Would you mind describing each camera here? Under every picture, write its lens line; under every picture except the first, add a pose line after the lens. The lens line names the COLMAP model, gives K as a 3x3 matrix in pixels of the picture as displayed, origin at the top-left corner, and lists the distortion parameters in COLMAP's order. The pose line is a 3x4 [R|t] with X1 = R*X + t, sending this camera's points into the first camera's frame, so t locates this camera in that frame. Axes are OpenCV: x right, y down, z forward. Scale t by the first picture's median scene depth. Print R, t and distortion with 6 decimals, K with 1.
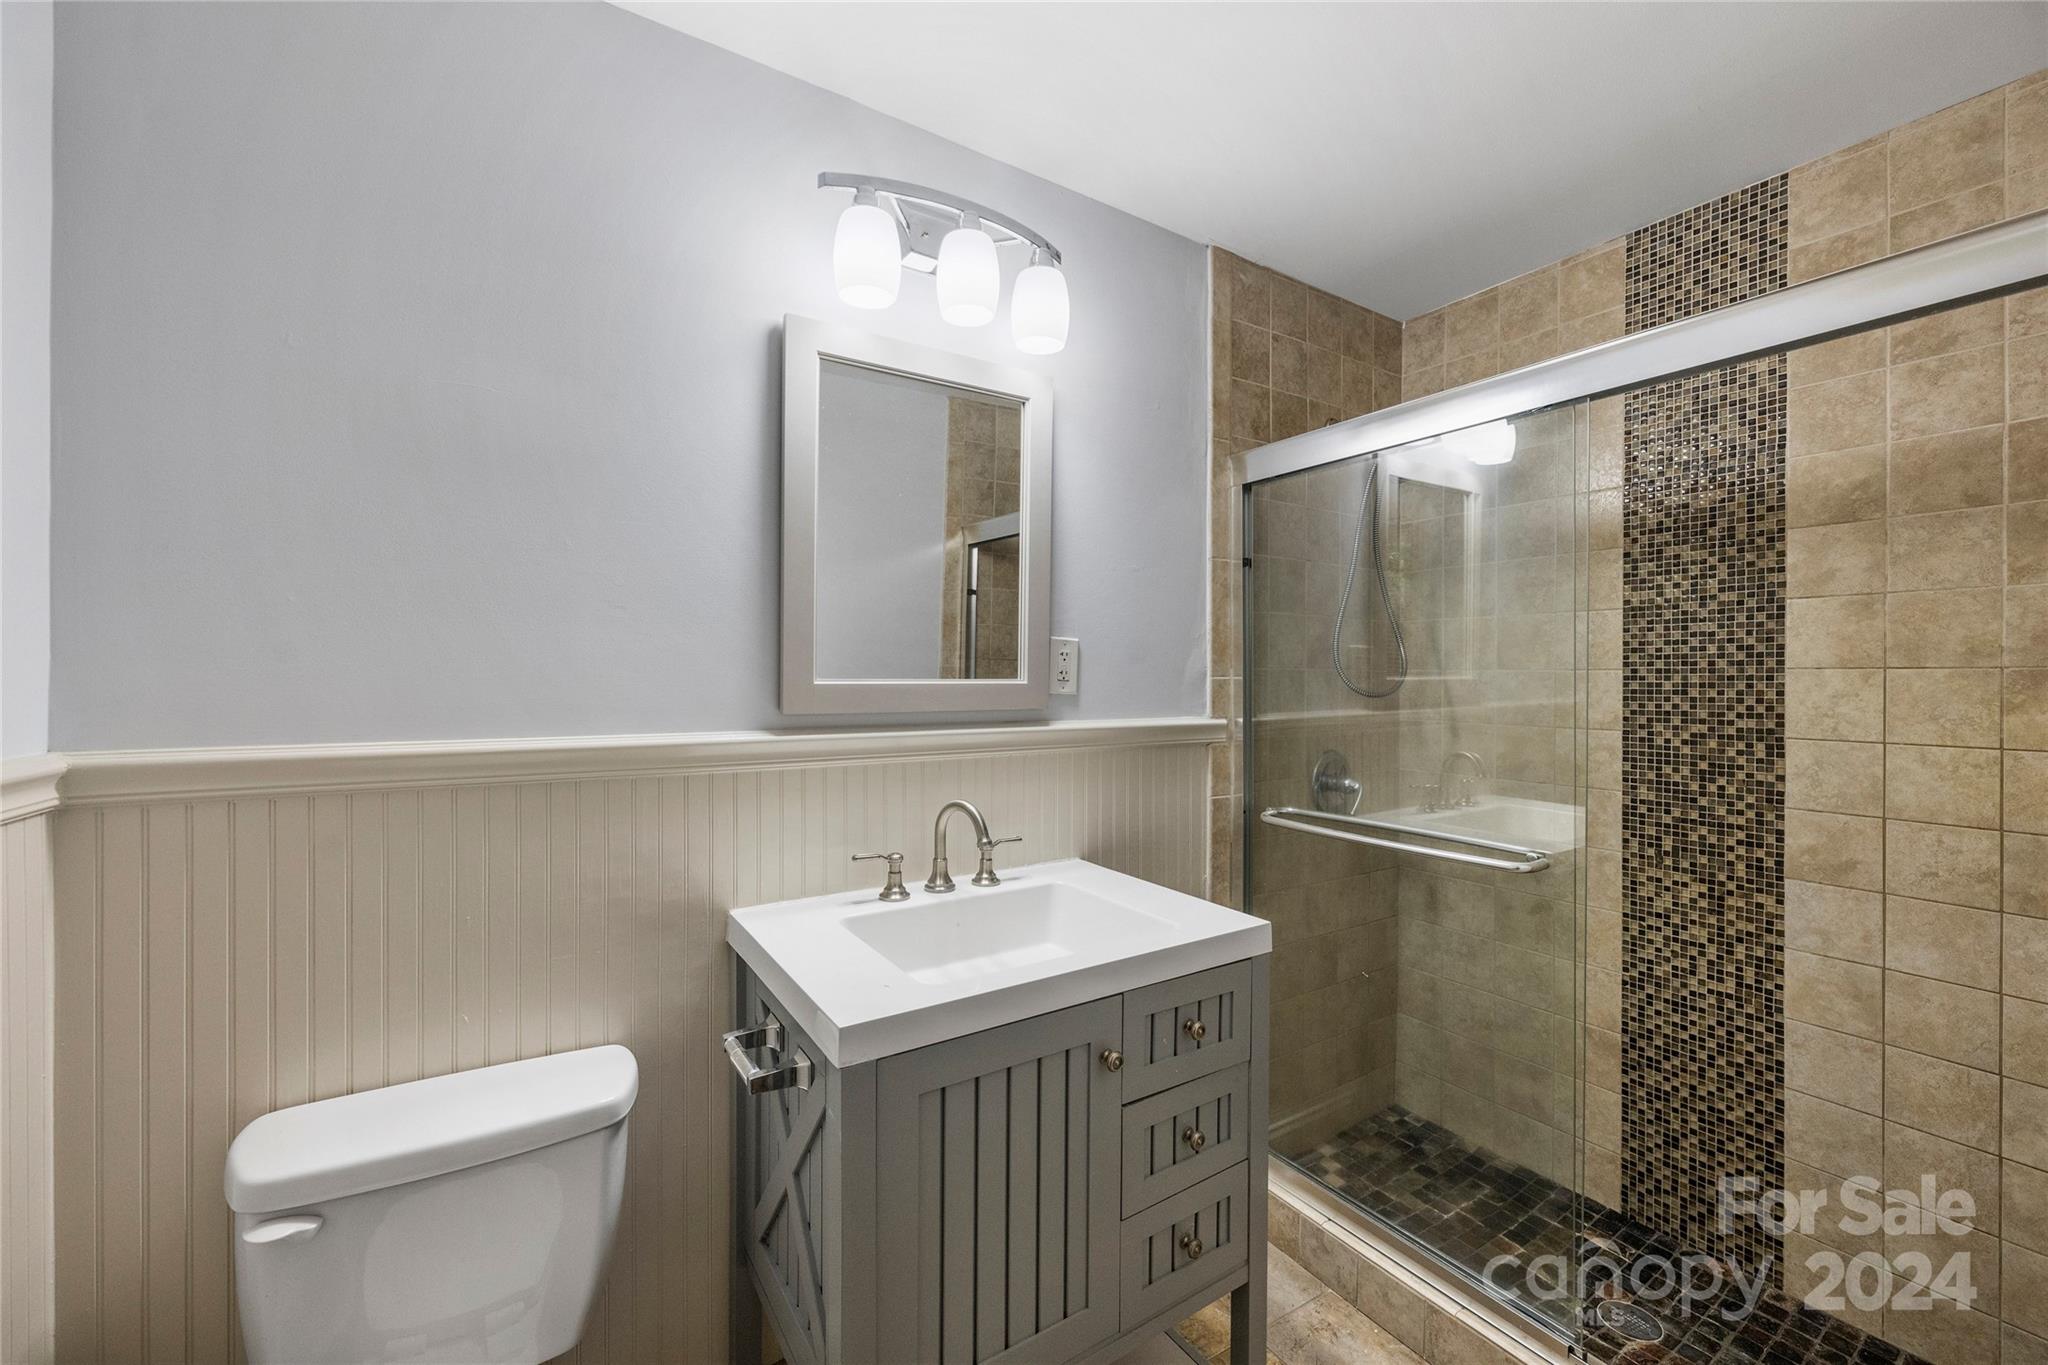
lens RADIAL K [[820.5, 0, 1024.1], [0, 820.5, 674.3], [0, 0, 1]] dist [-0.000730, 0.000073]
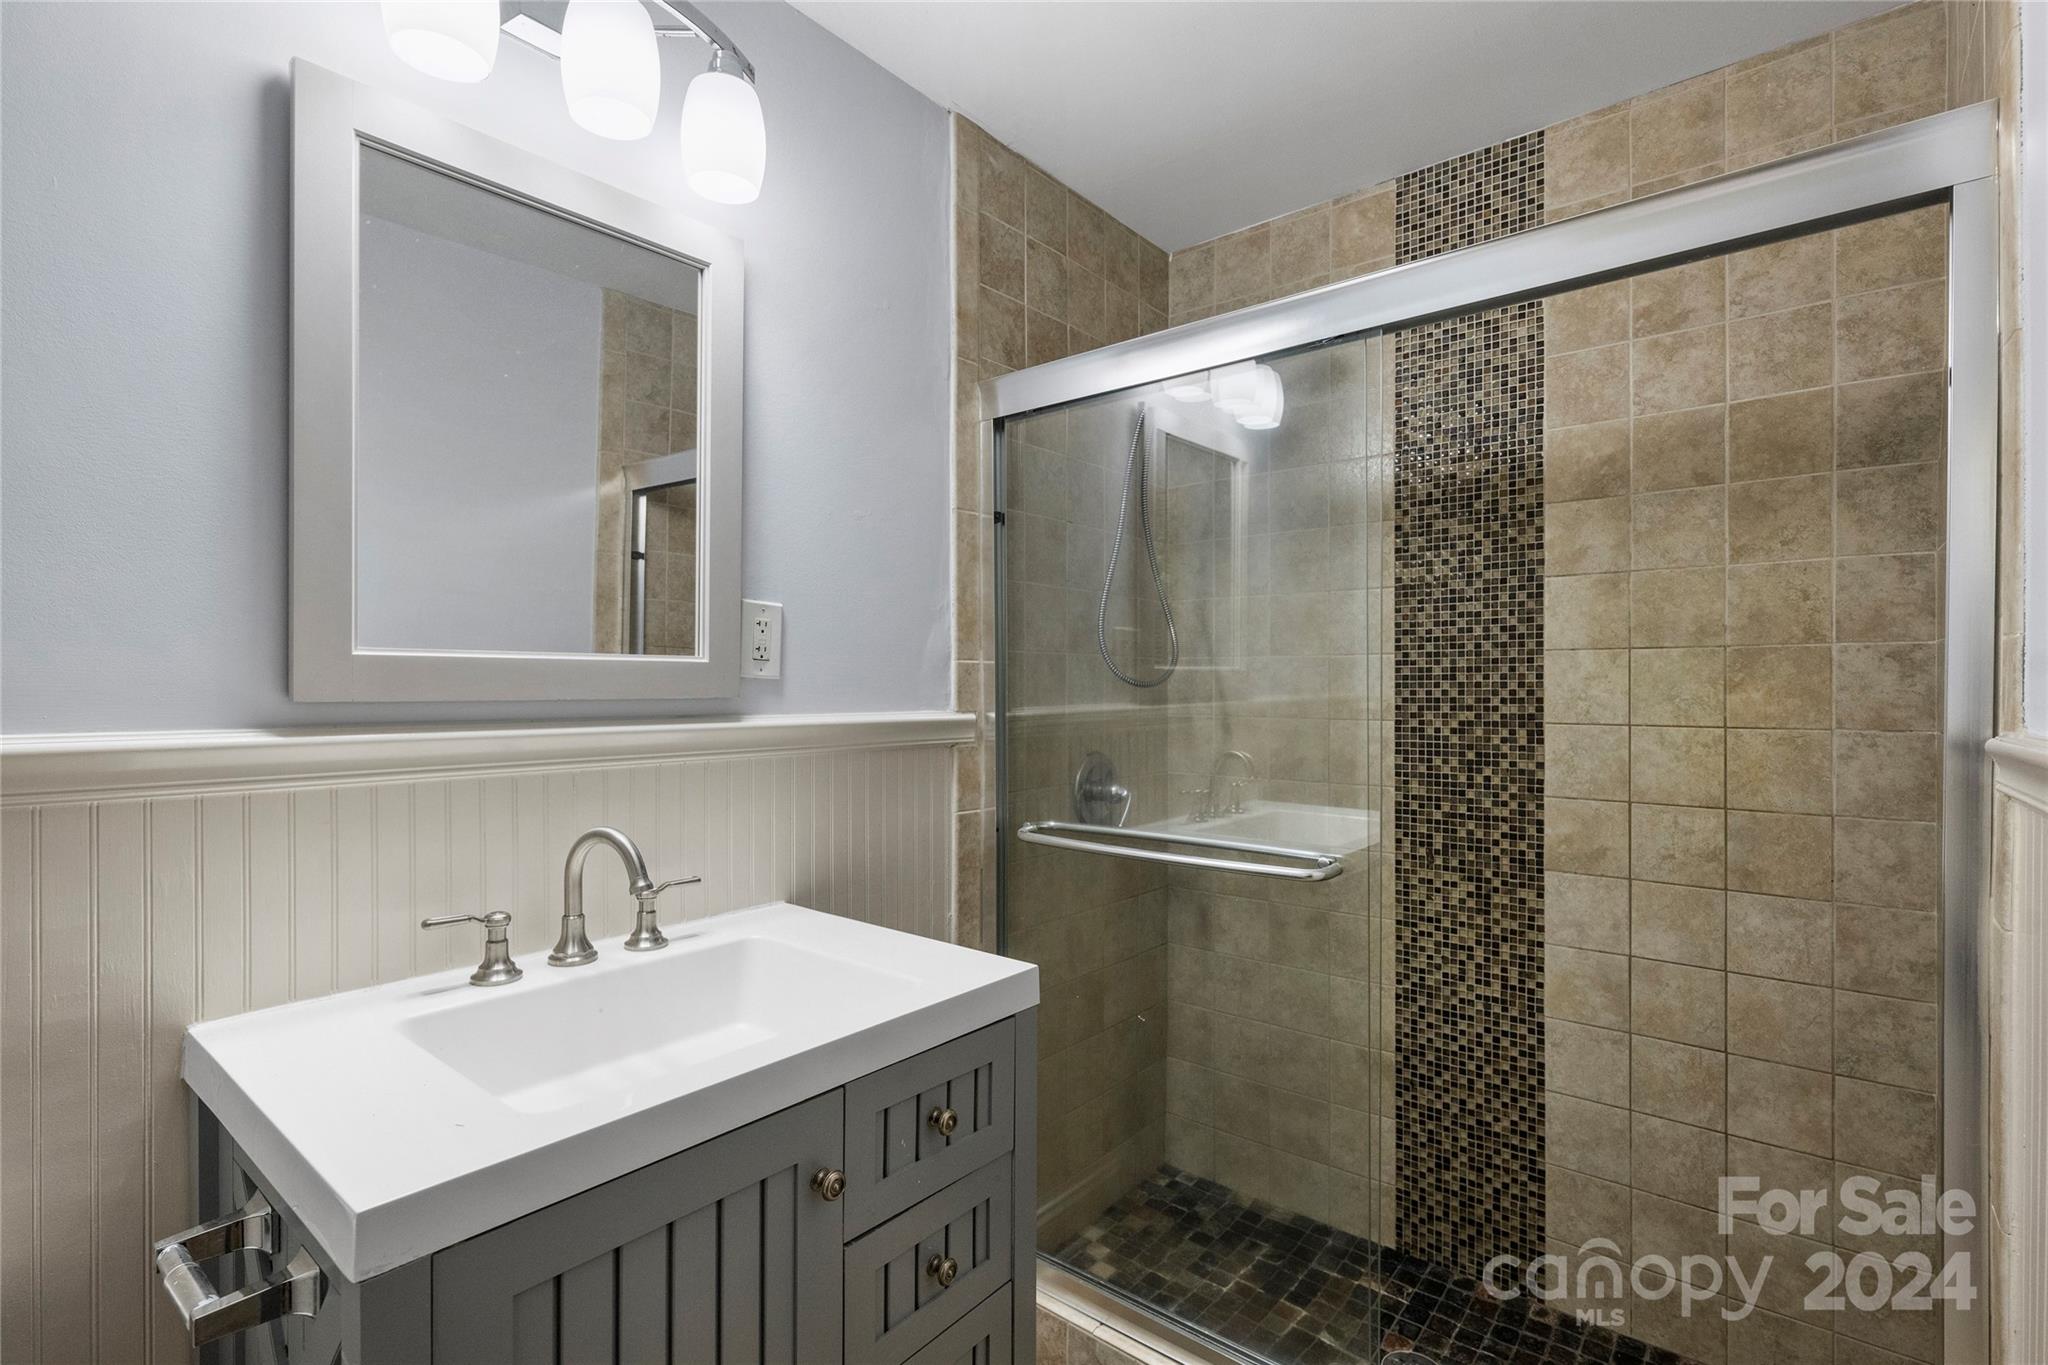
lens RADIAL K [[945.7, 0, 1013.5], [0, 945.7, 683.9], [0, 0, 1]] dist [-0.000400, 0.000175]
pose [[0.956381, -0.003255, 0.292104, 0.016108], [0.005165, 0.999970, -0.005768, 0.033908], [-0.292077, 0.007025, 0.956369, 0.123584]]
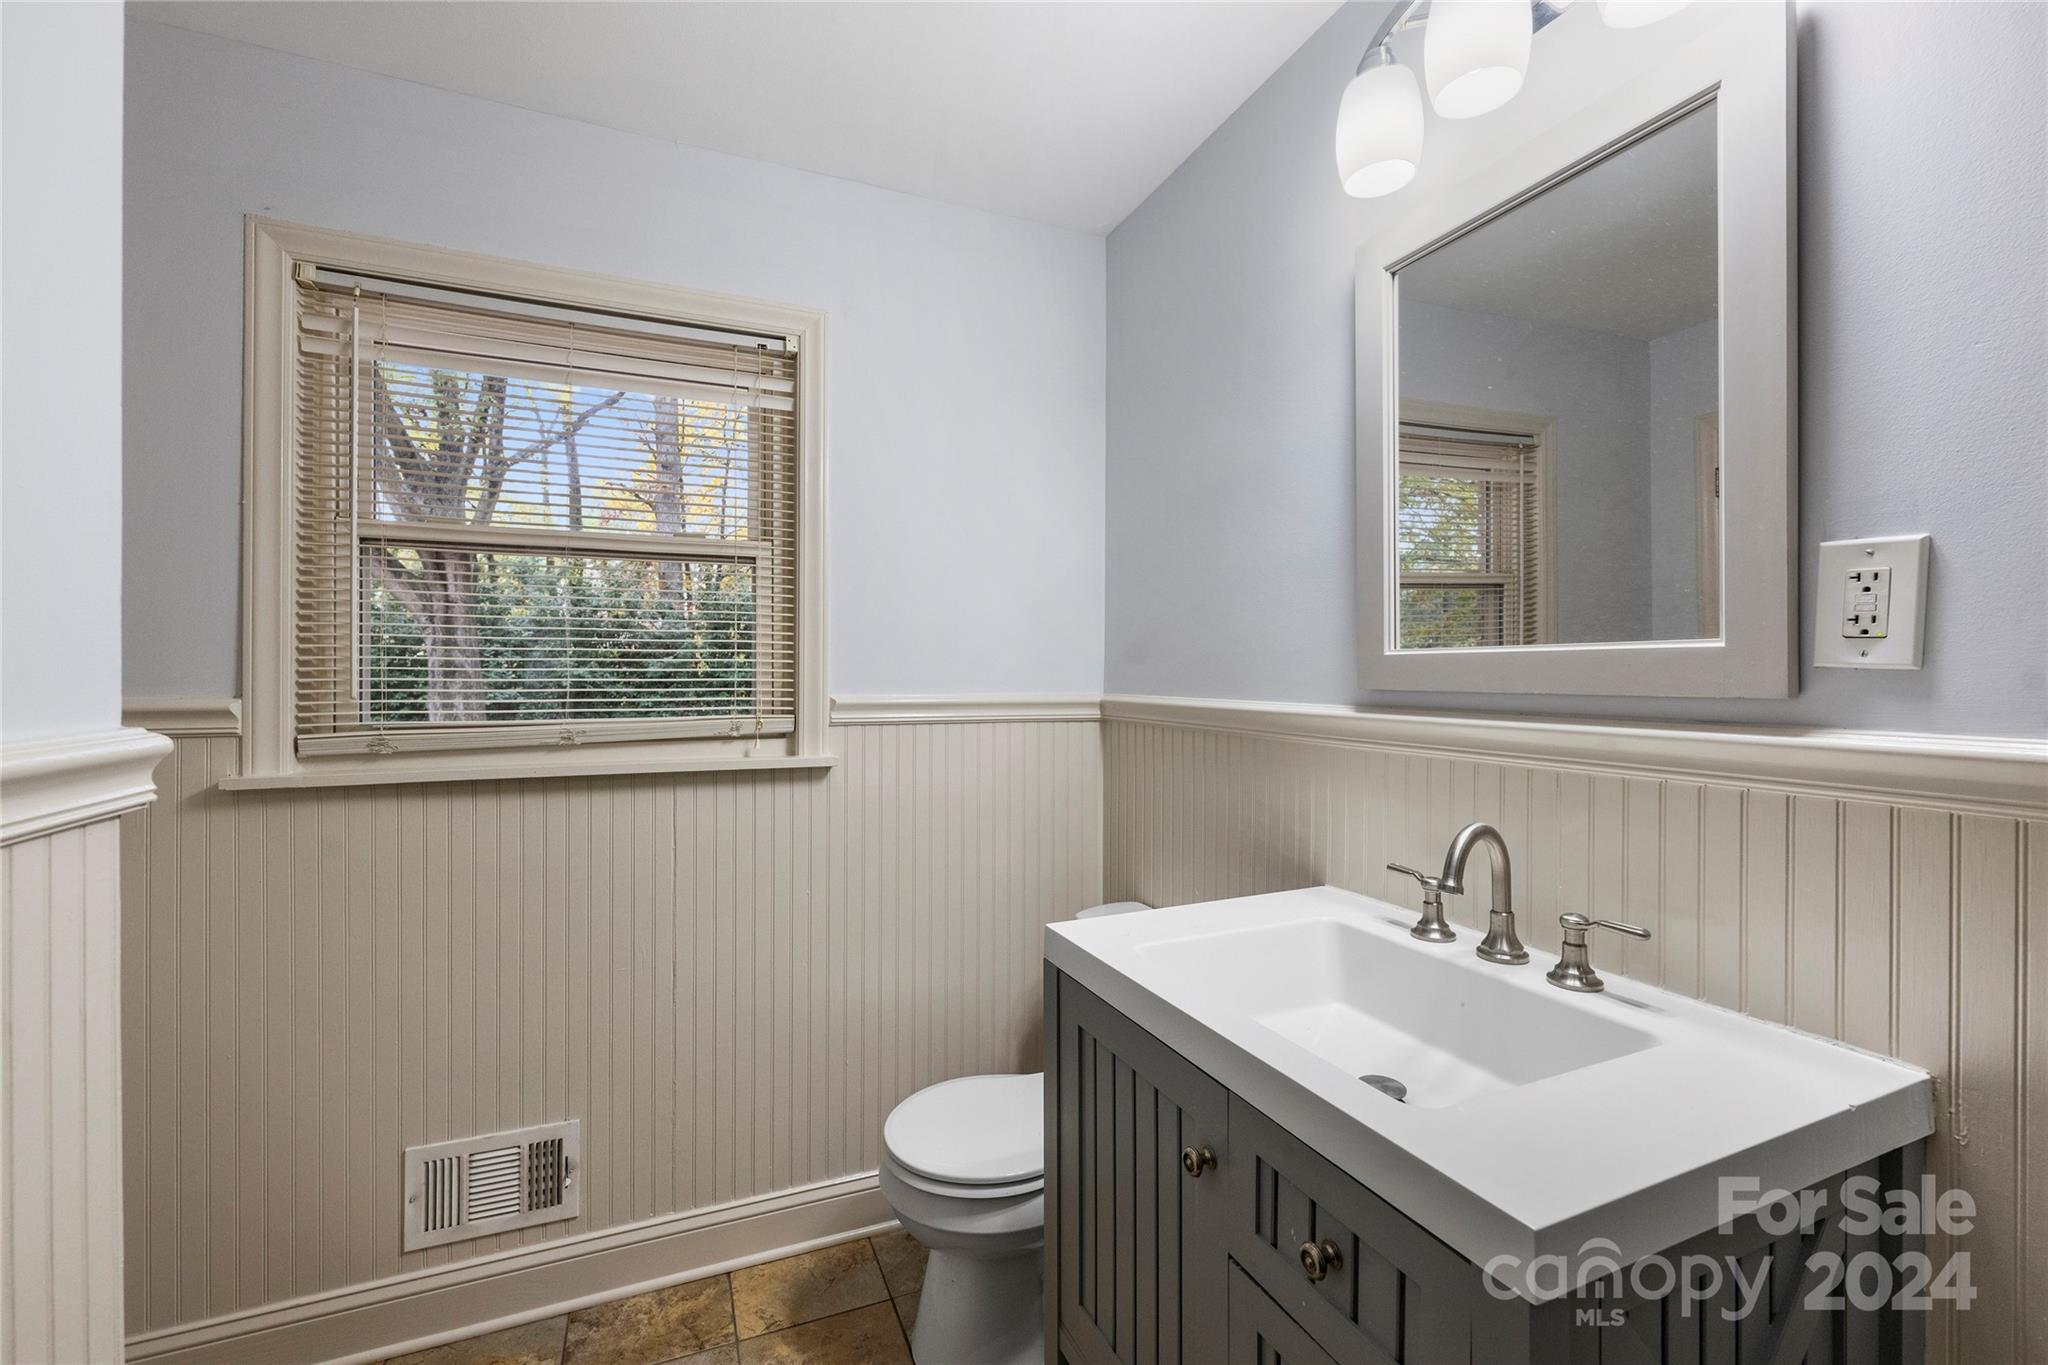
lens RADIAL K [[861.5, 0, 1020.9], [0, 861.5, 684.5], [0, 0, 1]] dist [-0.000148, -0.000146]
pose [[-0.173625, 0.006987, -0.984787, 0.556166], [-0.004864, 0.999957, 0.007953, 0.029975], [0.984800, 0.006170, -0.173583, 0.620103]]
